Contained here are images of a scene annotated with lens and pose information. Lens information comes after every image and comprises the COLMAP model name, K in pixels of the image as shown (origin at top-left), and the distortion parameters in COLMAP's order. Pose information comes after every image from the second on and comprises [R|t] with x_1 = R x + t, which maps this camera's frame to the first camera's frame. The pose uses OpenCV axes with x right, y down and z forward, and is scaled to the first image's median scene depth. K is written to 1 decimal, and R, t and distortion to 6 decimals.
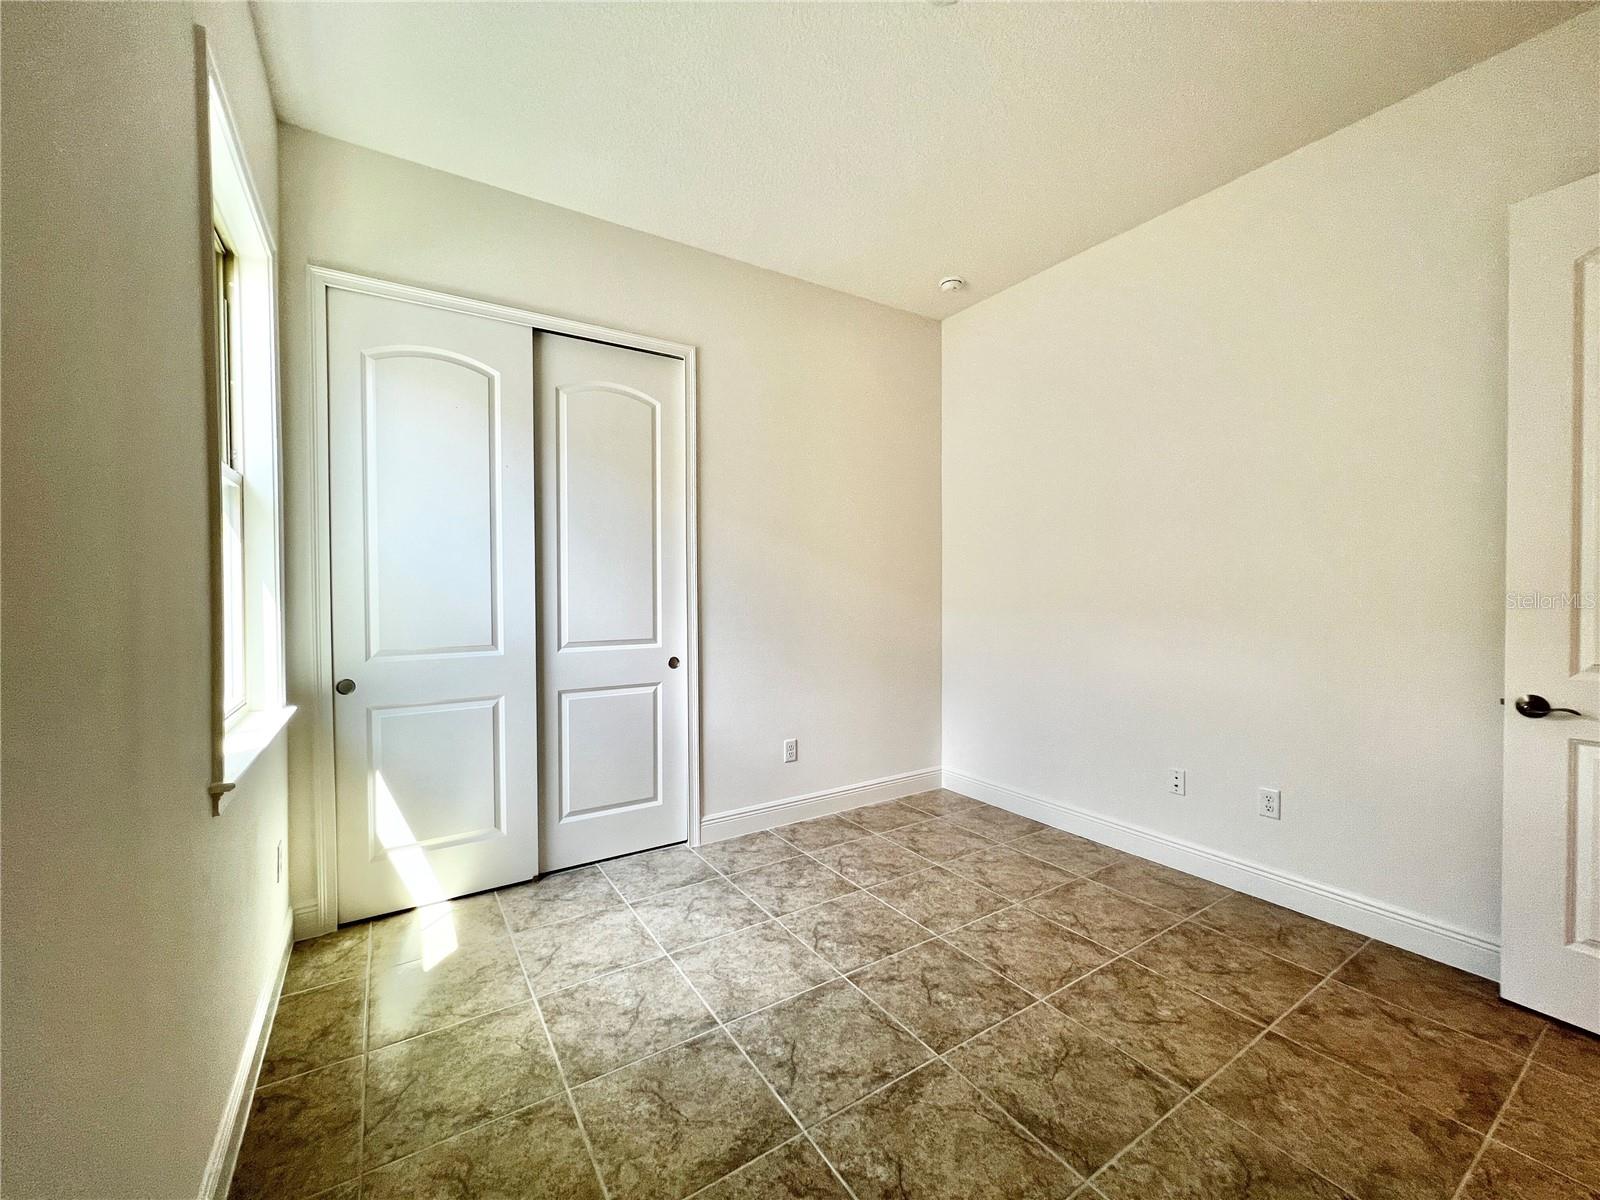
lens RADIAL K [[640.9, 0, 796.2], [0, 640.9, 598.2], [0, 0, 1]] dist [-0.001843, 0.000215]
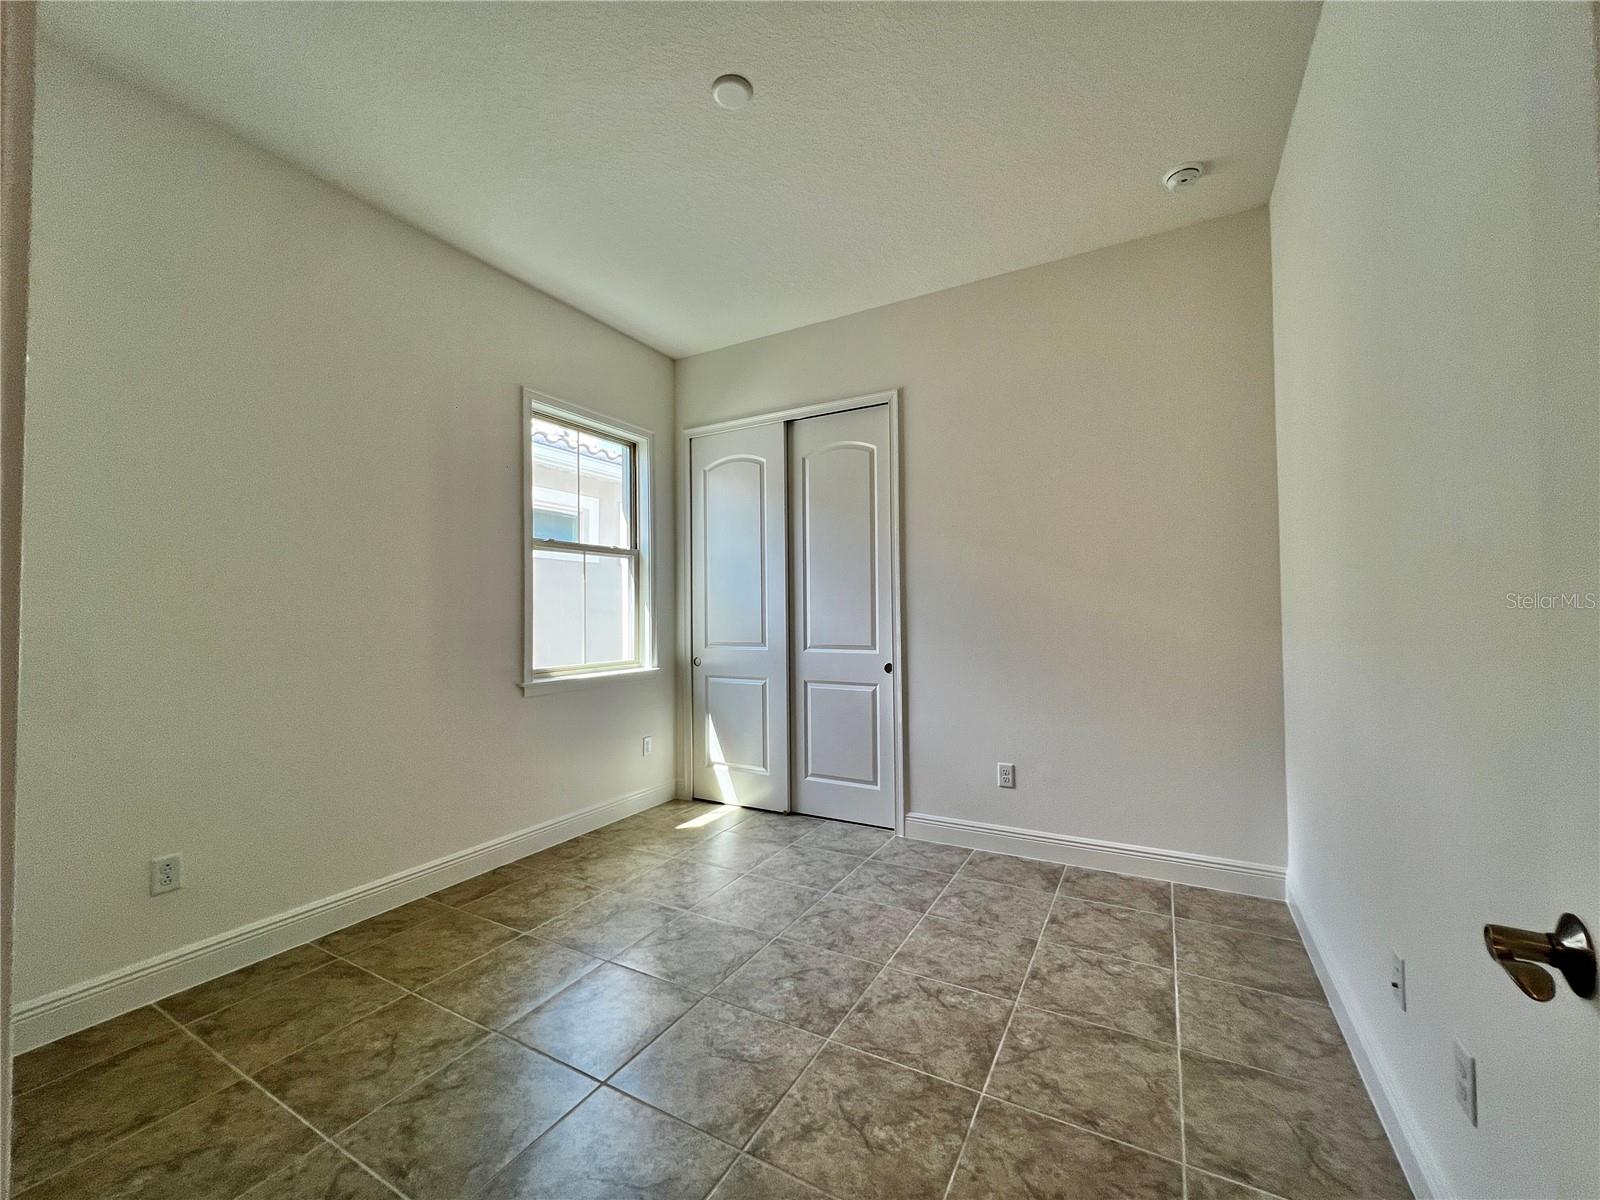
lens RADIAL K [[640.9, 0, 796.2], [0, 640.9, 598.2], [0, 0, 1]] dist [-0.001843, 0.000215]
pose [[0.467354, -0.021542, -0.883808, 0.821894], [-0.004980, 0.999623, -0.026998, 0.008553], [0.884056, 0.017020, 0.467071, 0.352373]]
